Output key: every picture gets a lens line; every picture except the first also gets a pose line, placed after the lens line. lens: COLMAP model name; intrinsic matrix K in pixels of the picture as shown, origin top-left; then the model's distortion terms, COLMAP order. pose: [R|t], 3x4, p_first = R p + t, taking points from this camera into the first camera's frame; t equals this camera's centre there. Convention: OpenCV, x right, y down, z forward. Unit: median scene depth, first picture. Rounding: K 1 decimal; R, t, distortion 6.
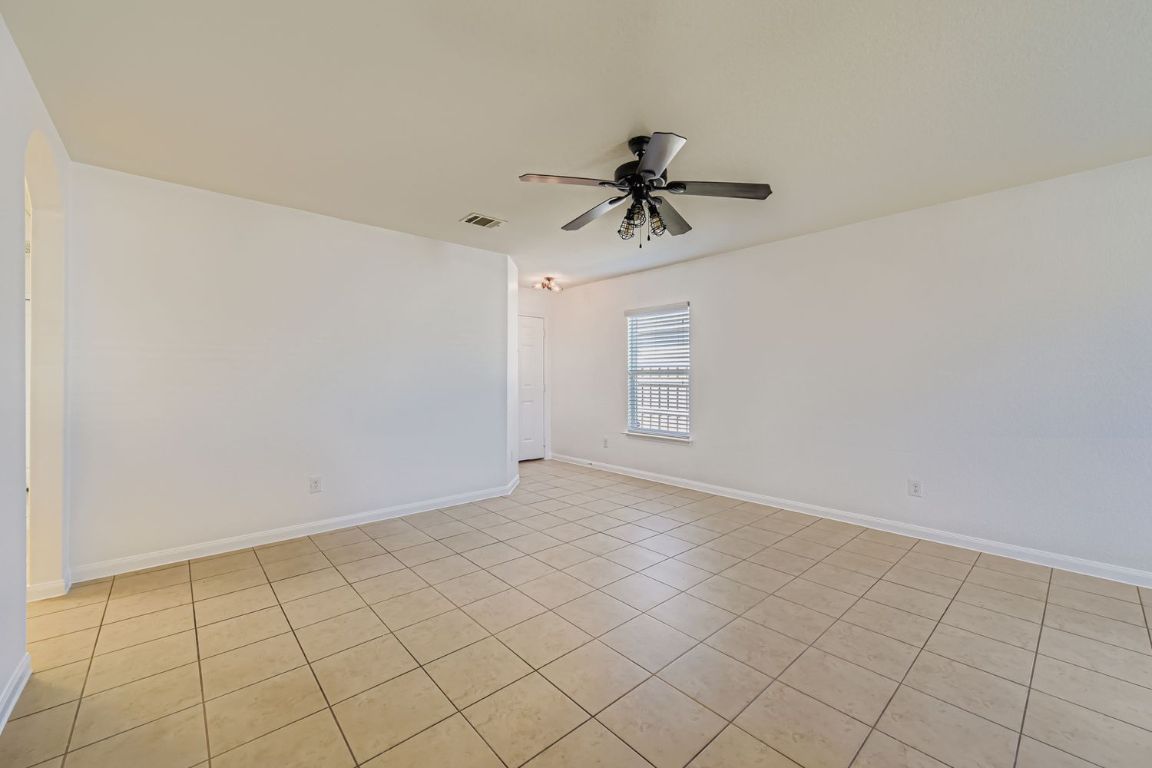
lens RADIAL K [[449.6, 0, 579.0], [0, 449.6, 373.1], [0, 0, 1]] dist [0.030221, 0.000029]
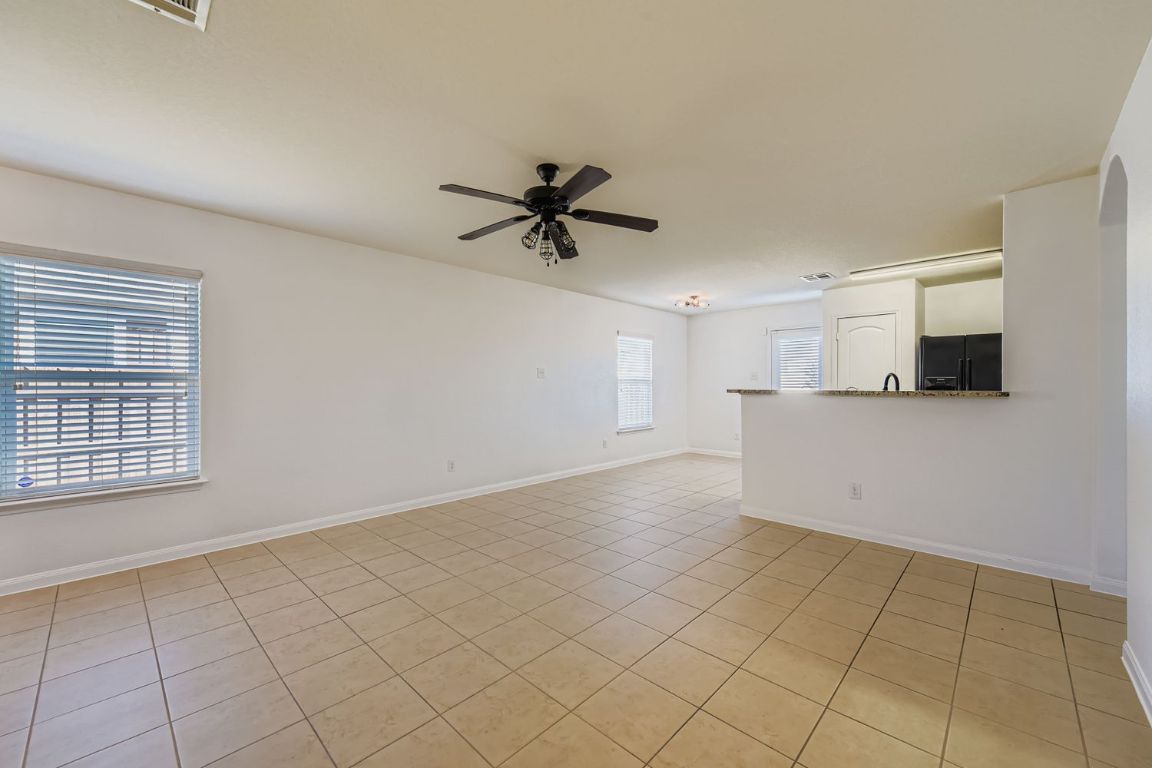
lens RADIAL K [[453.3, 0, 580.0], [0, 453.3, 385.2], [0, 0, 1]] dist [-0.001187, -0.000402]
pose [[-0.086502, 0.003875, 0.996244, -0.585502], [-0.010588, 0.999932, -0.004809, 0.007212], [-0.996195, -0.010965, -0.086455, 0.634443]]
